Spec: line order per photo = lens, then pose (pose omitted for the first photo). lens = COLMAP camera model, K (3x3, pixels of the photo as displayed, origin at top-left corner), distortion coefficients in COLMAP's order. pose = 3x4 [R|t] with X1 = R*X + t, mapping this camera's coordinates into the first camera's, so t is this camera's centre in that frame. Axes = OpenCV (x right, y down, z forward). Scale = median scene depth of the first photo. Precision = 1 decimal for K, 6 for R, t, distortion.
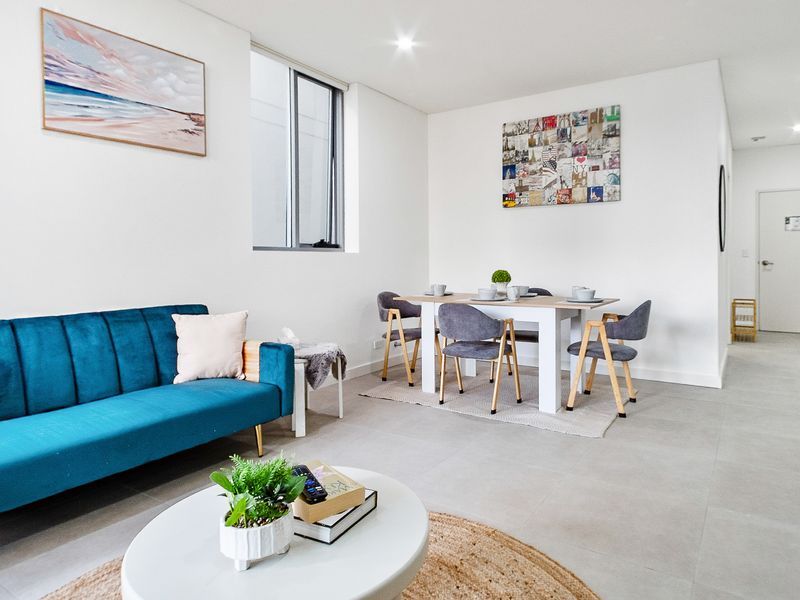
lens RADIAL K [[473.5, 0, 391.4], [0, 473.5, 269.5], [0, 0, 1]] dist [0.000802, -0.001392]
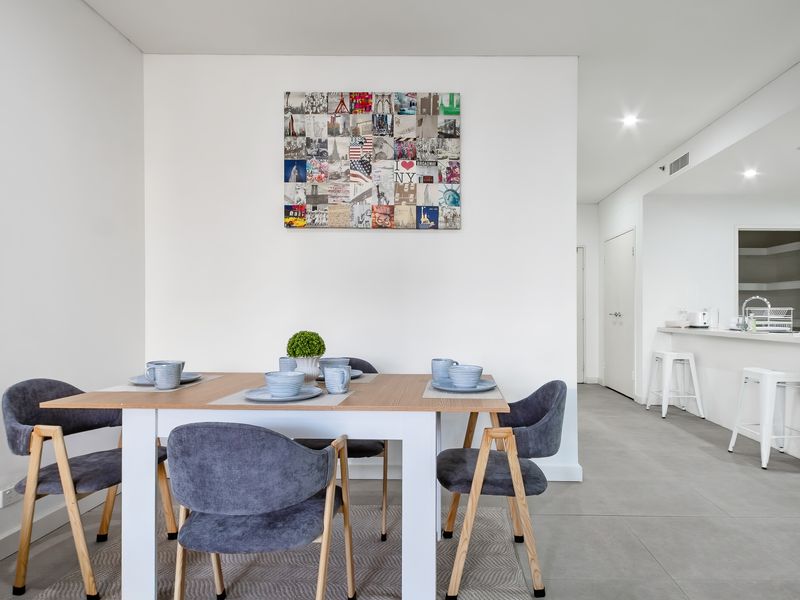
lens RADIAL K [[477.5, 0, 433.3], [0, 477.5, 310.5], [0, 0, 1]] dist [0.008557, 0.000721]
pose [[0.814963, 0.008689, 0.579447, 0.036888], [0.003066, 0.999809, -0.019304, -0.010153], [-0.579504, 0.017509, 0.814781, 0.428354]]
